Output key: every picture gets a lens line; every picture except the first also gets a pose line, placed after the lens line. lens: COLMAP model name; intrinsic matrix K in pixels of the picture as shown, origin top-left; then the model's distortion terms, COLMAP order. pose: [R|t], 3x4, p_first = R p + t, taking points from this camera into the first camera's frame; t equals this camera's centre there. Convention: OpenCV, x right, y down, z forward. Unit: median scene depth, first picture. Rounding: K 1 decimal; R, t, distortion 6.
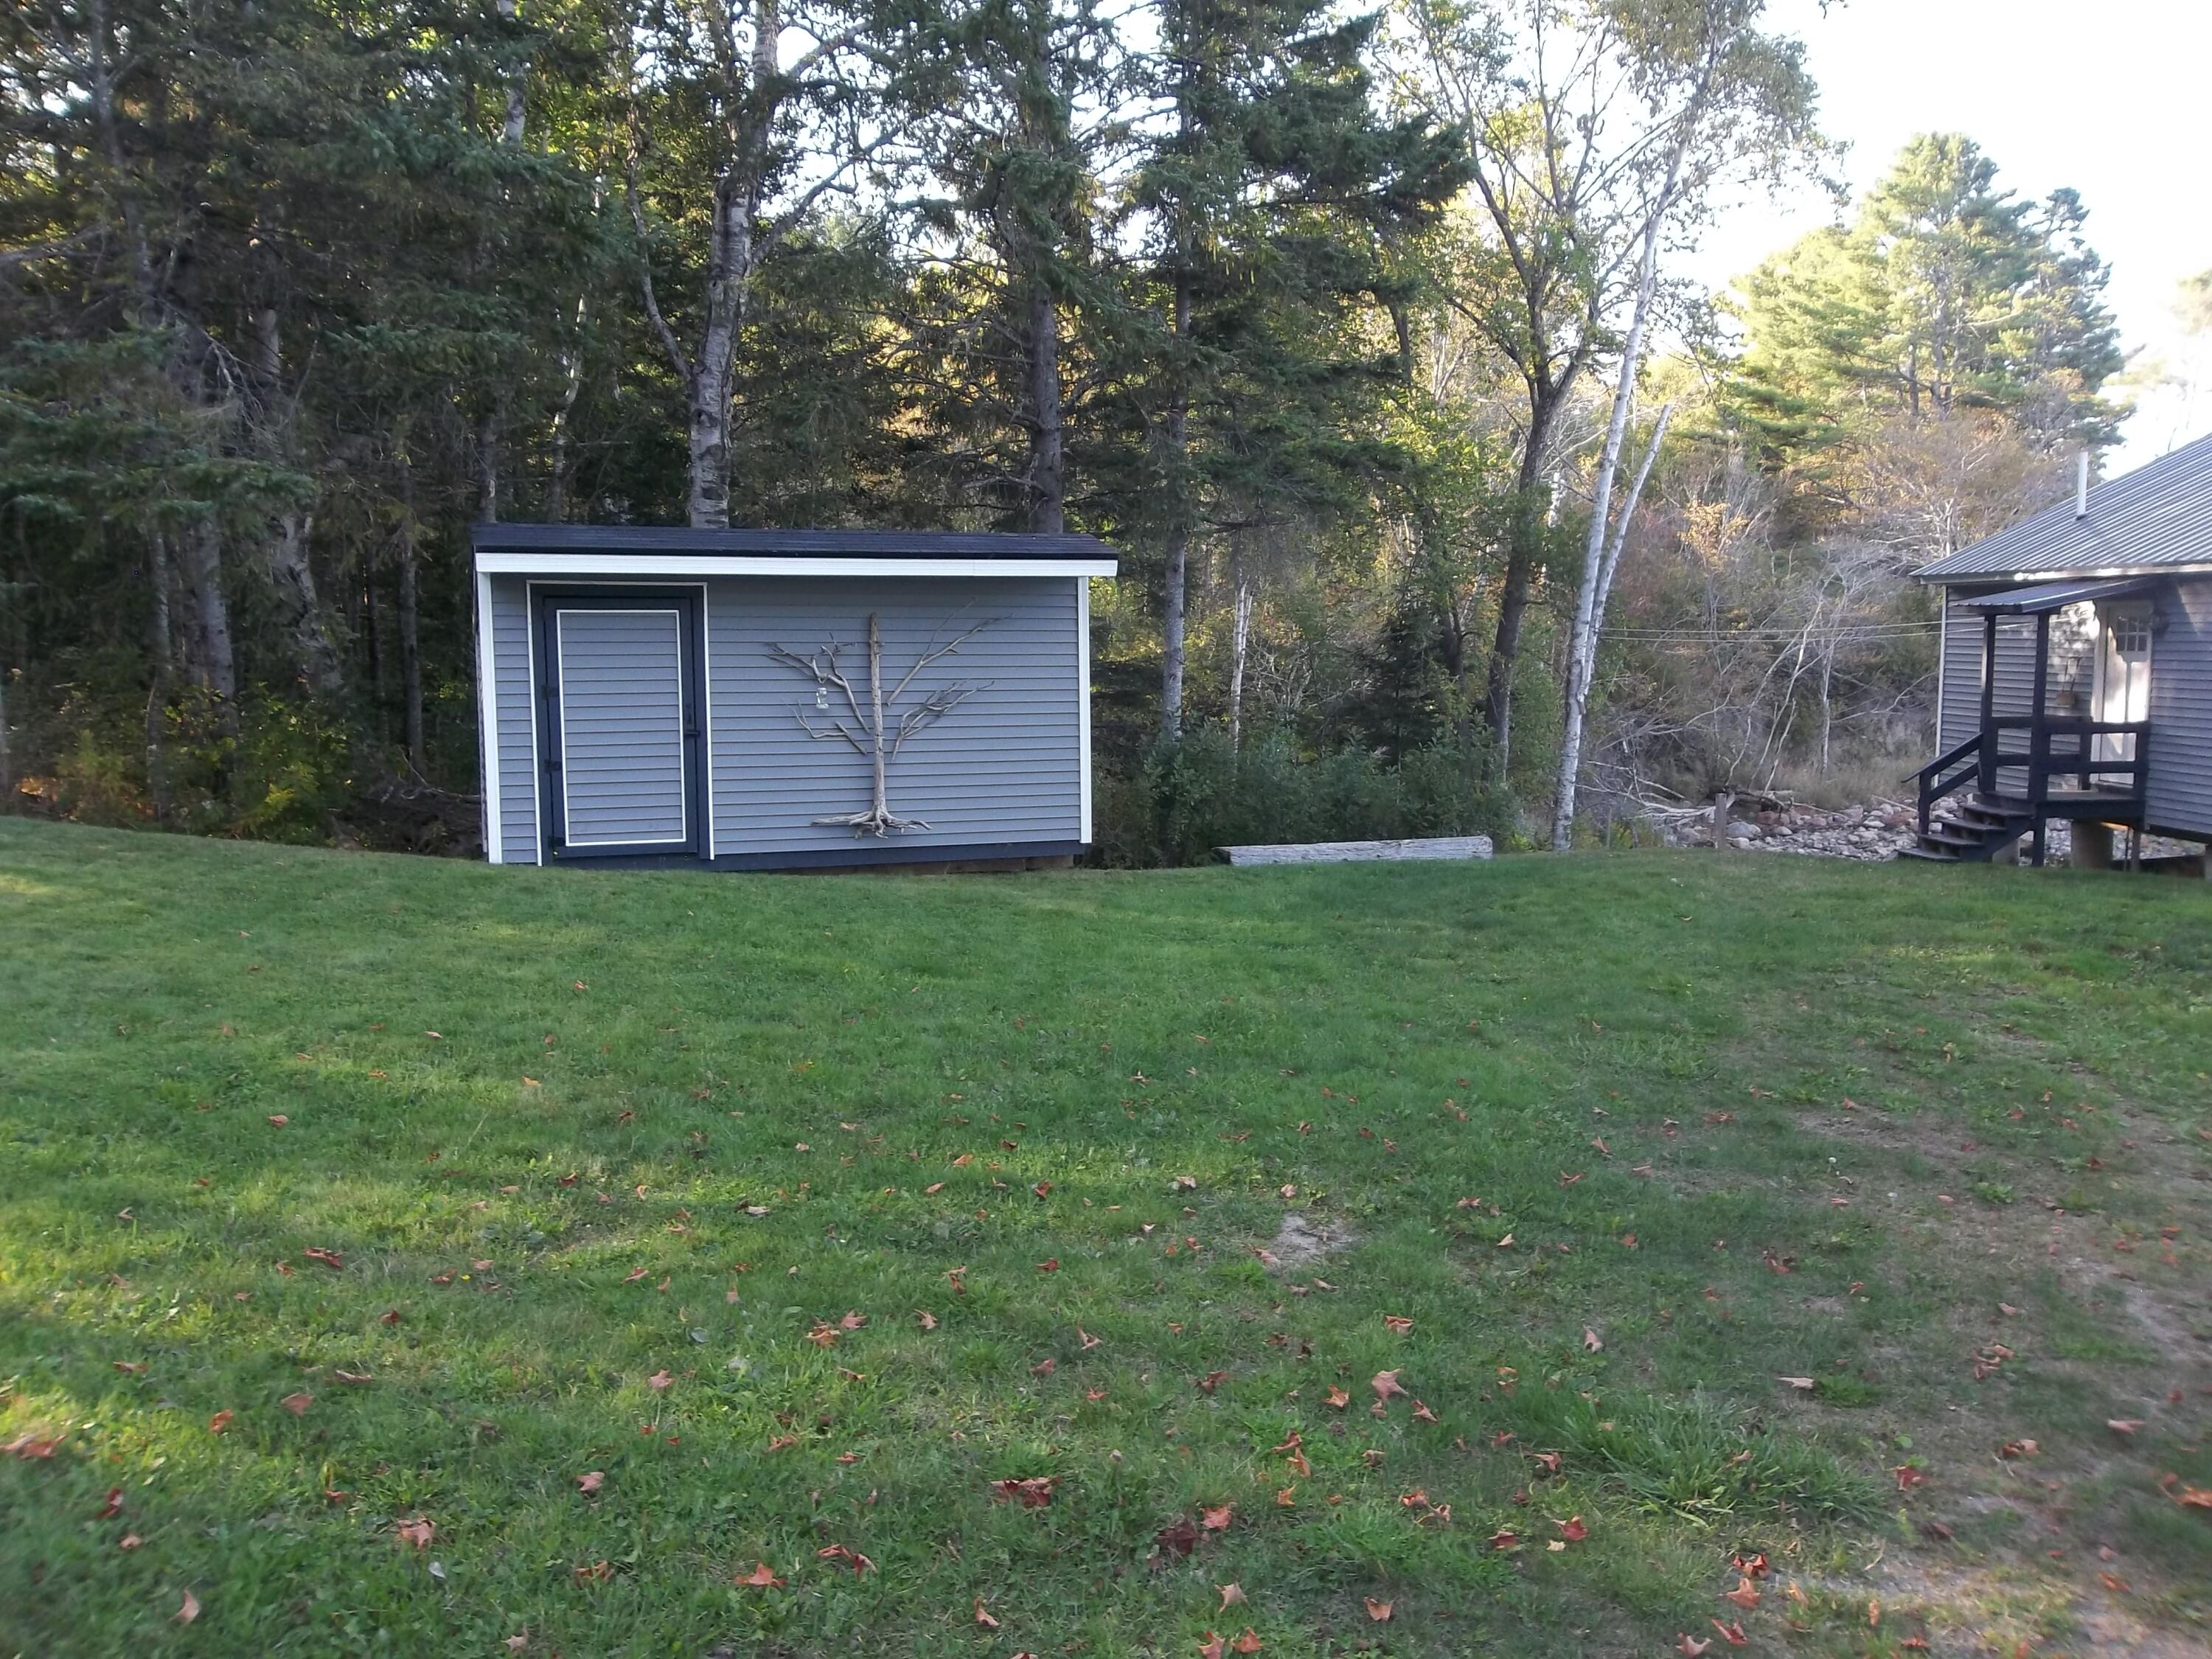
lens RADIAL K [[1787.5, 0, 1100.5], [0, 1787.5, 838.0], [0, 0, 1]] dist [0.014158, -0.030437]
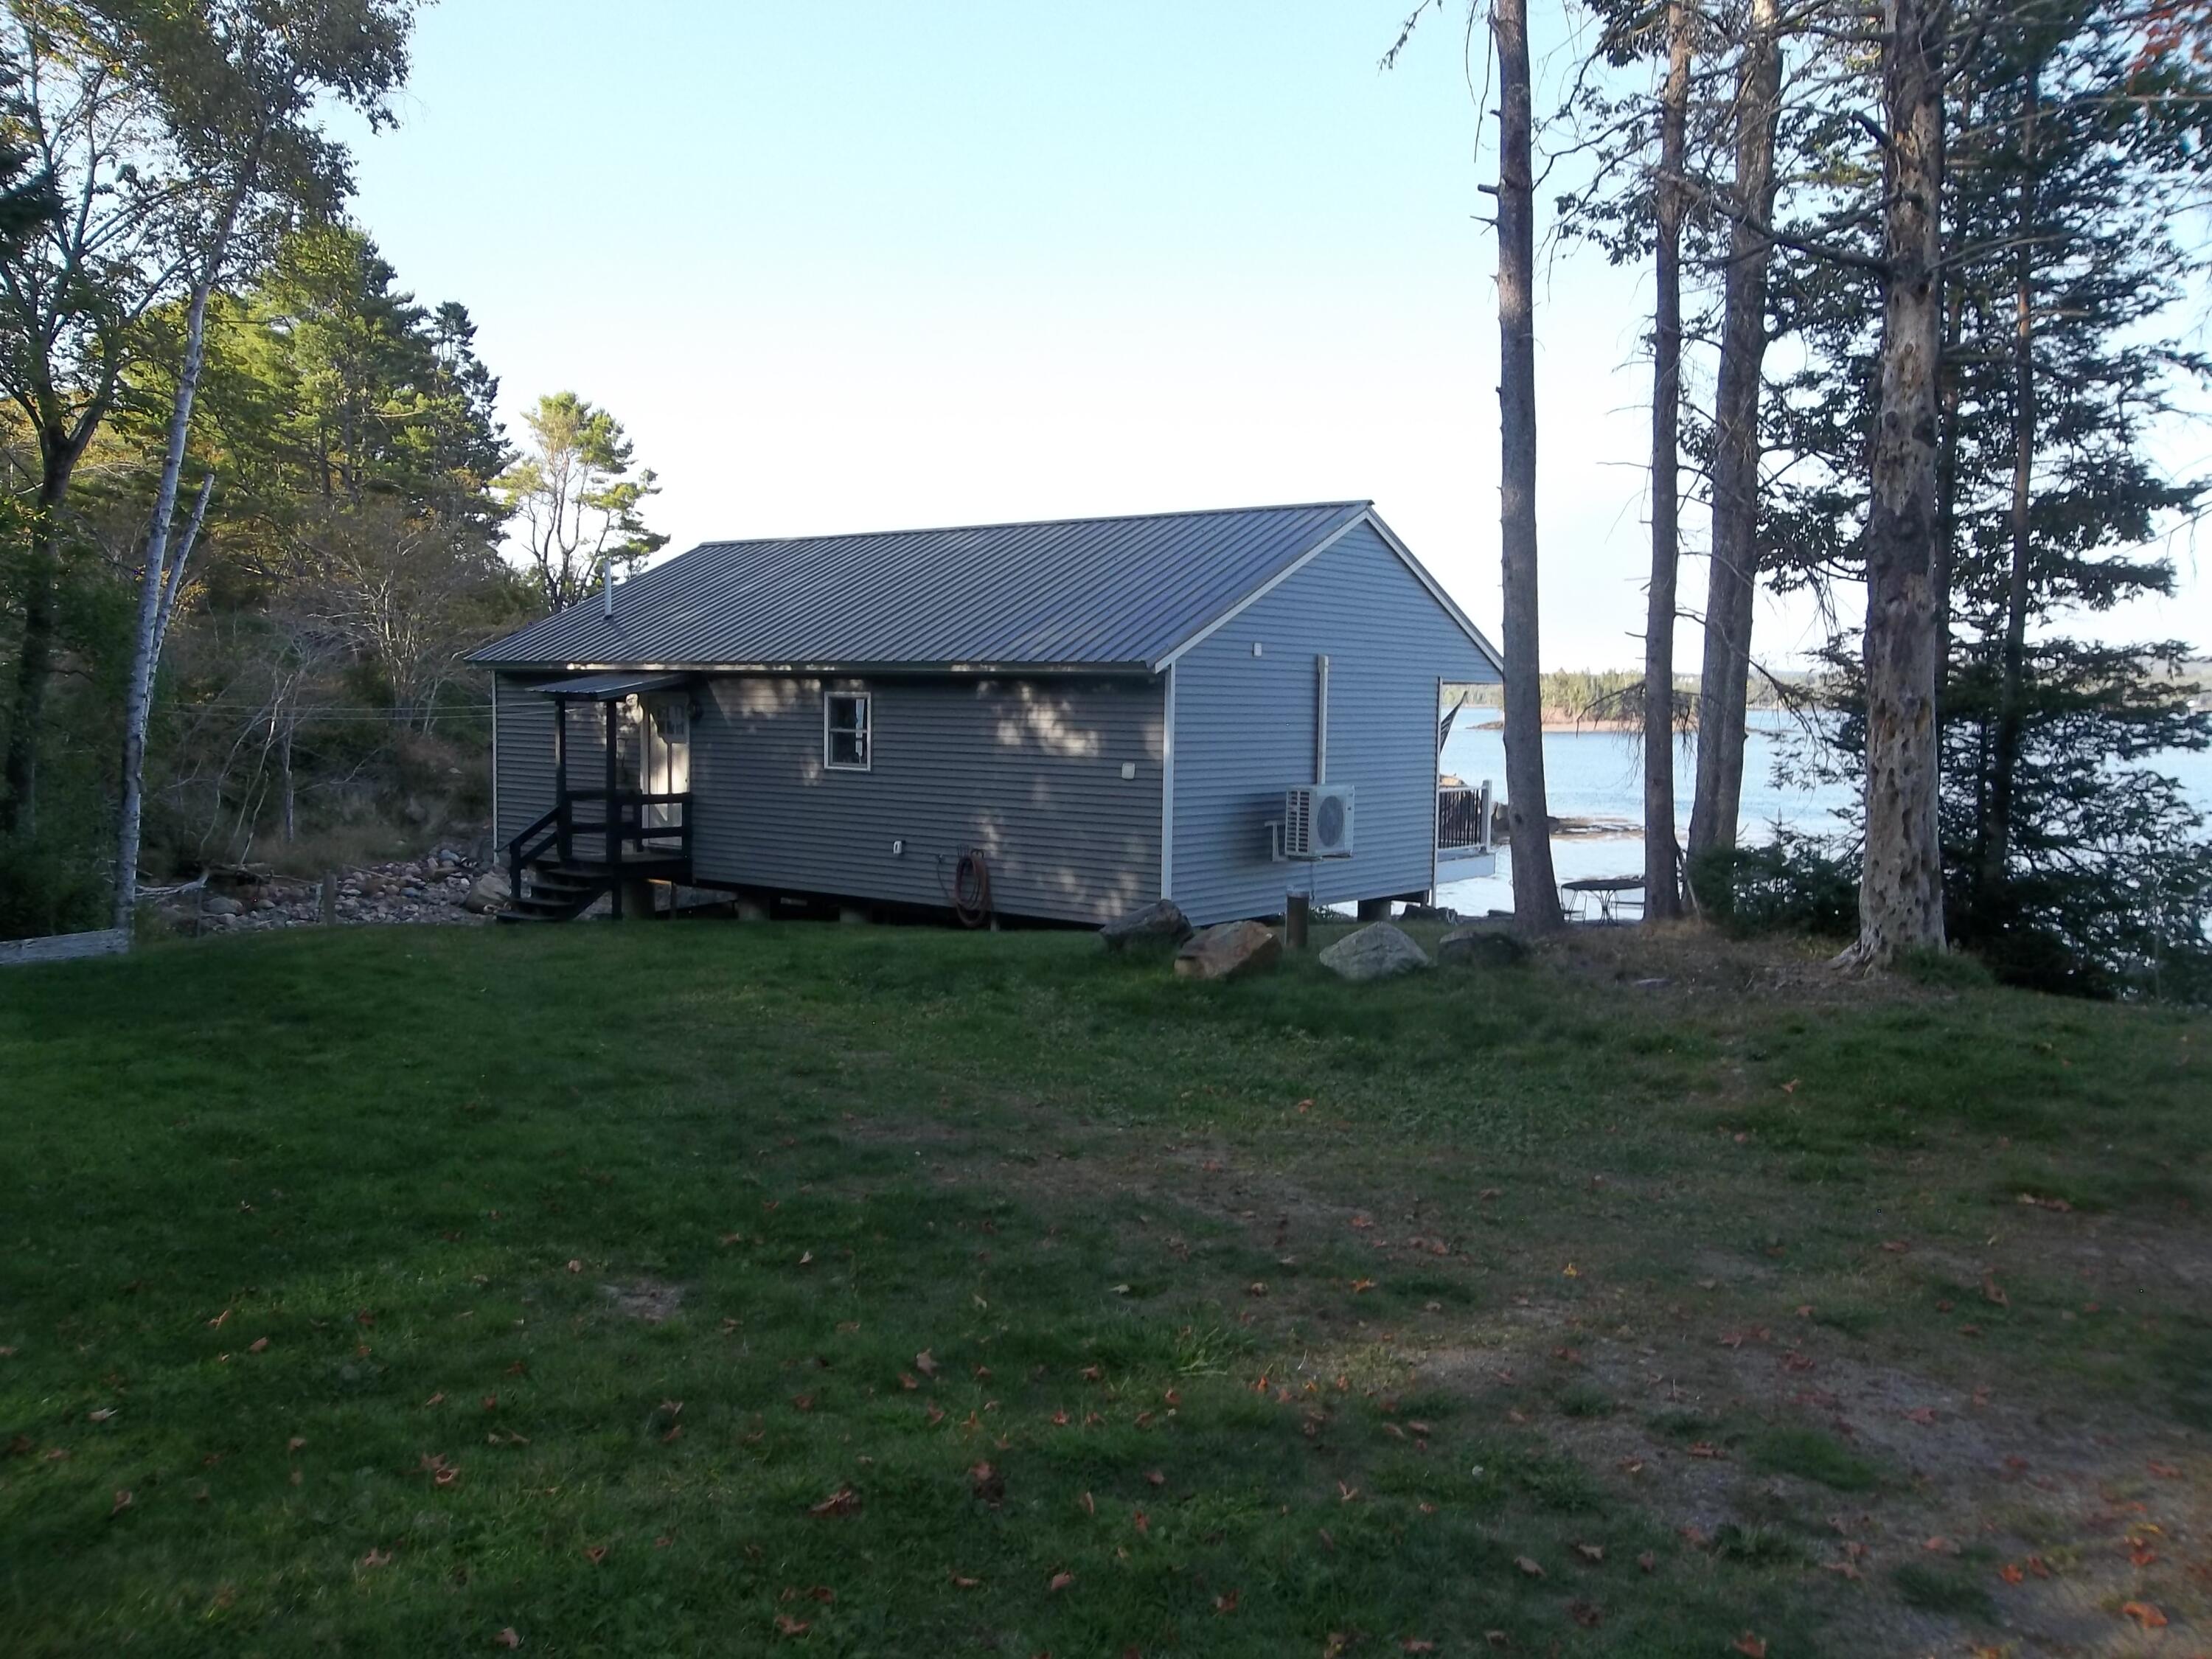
lens RADIAL K [[1787.5, 0, 1090.1], [0, 1787.5, 840.8], [0, 0, 1]] dist [0.014158, -0.030437]
pose [[0.646626, -0.036338, 0.761941, -0.124767], [0.062839, 0.998007, -0.005733, -0.007449], [-0.760214, 0.051586, 0.647621, 0.016381]]
